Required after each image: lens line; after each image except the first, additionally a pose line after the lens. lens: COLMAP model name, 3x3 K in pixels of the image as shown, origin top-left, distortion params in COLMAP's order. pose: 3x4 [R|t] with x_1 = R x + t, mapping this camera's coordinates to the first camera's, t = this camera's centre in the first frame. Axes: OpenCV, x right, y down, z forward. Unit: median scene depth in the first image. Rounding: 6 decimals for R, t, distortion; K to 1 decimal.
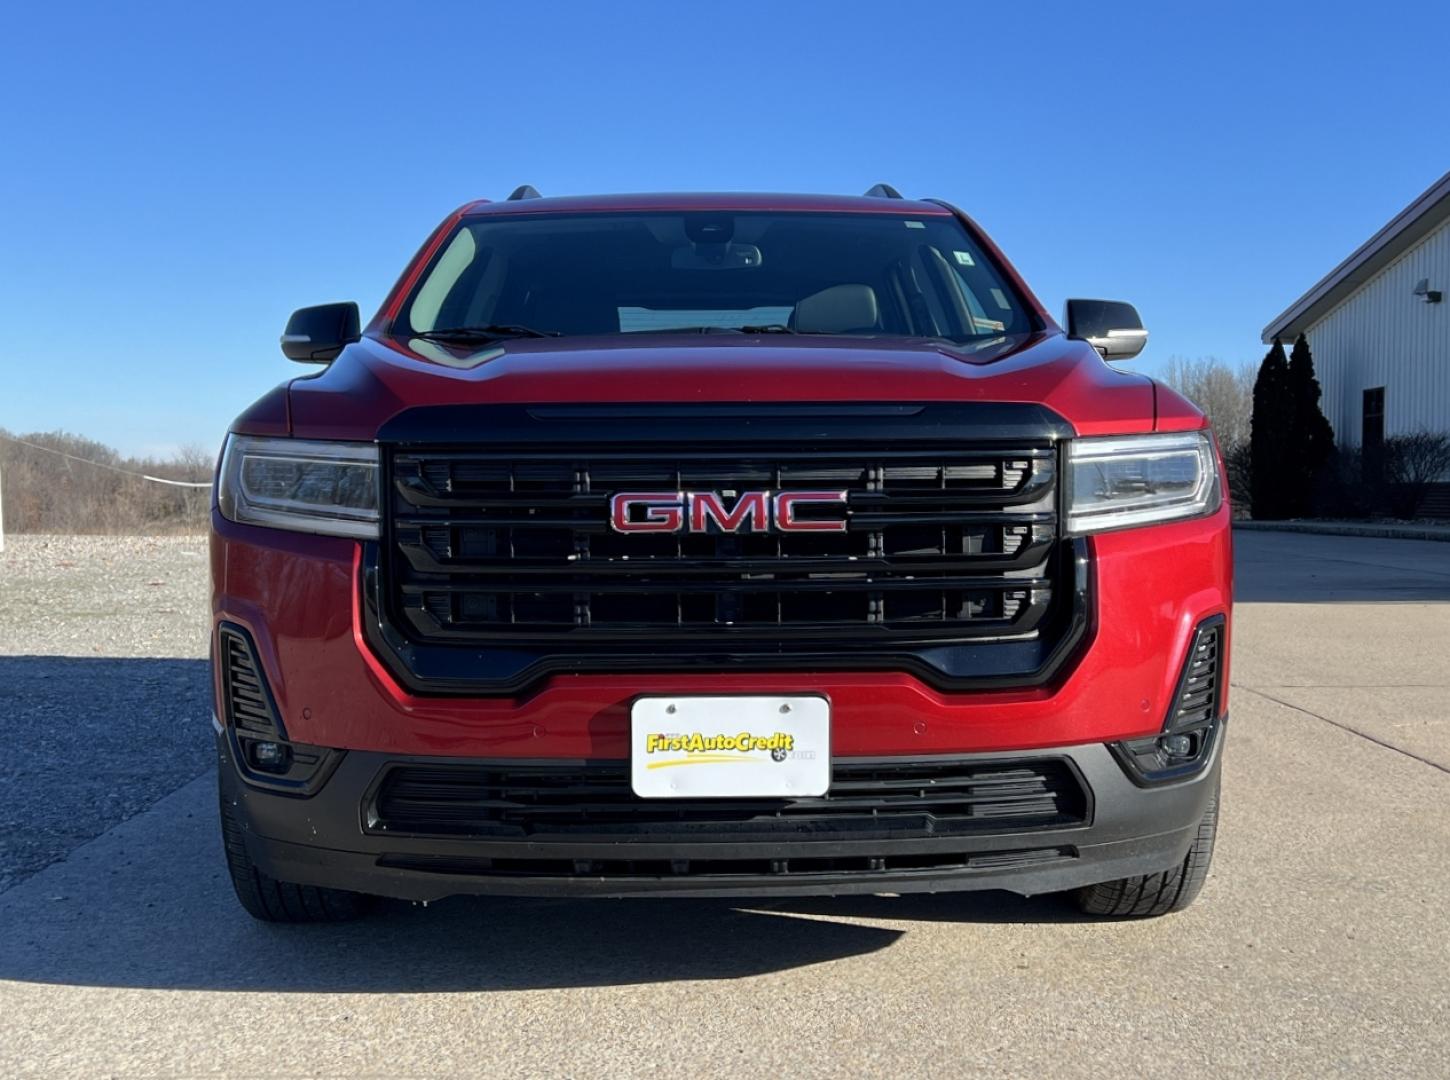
lens RADIAL K [[1883.5, 0, 726.7], [0, 1883.5, 535.2], [0, 0, 1]] dist [0.113143, 0.000000]
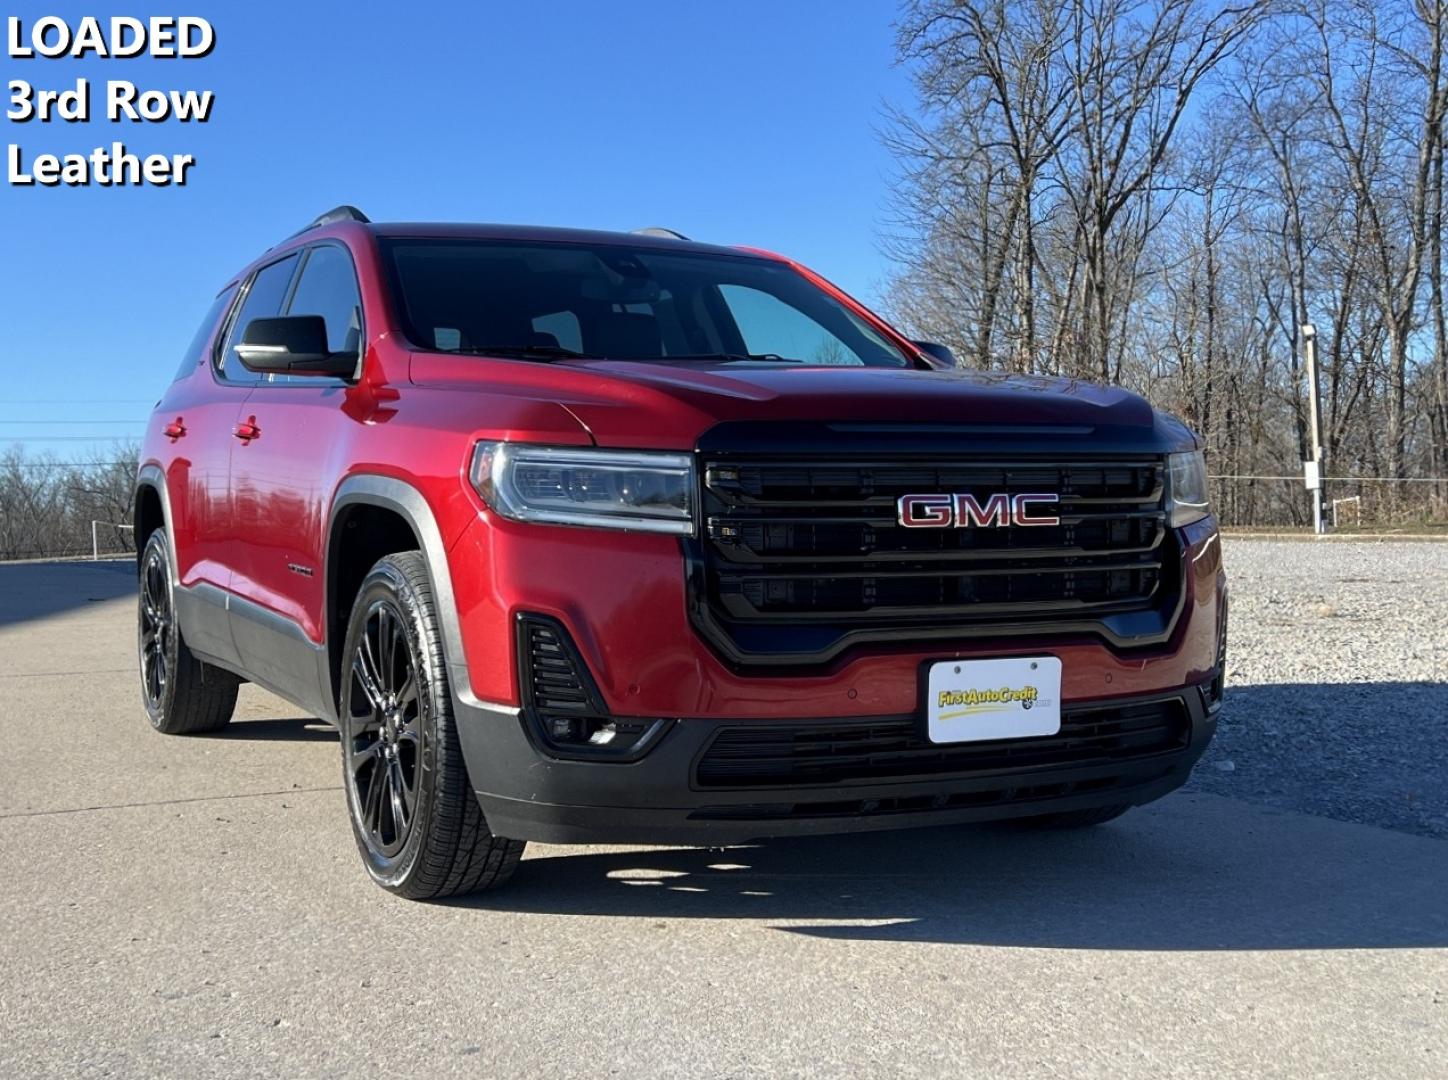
lens RADIAL K [[1880.9, 0, 723.8], [0, 1880.9, 542.8], [0, 0, 1]] dist [0.113143, 0.000000]
pose [[0.903308, -0.009891, 0.428878, -0.683845], [0.011813, 0.999929, -0.001819, 0.009173], [-0.428829, 0.006709, 0.903361, -0.046963]]
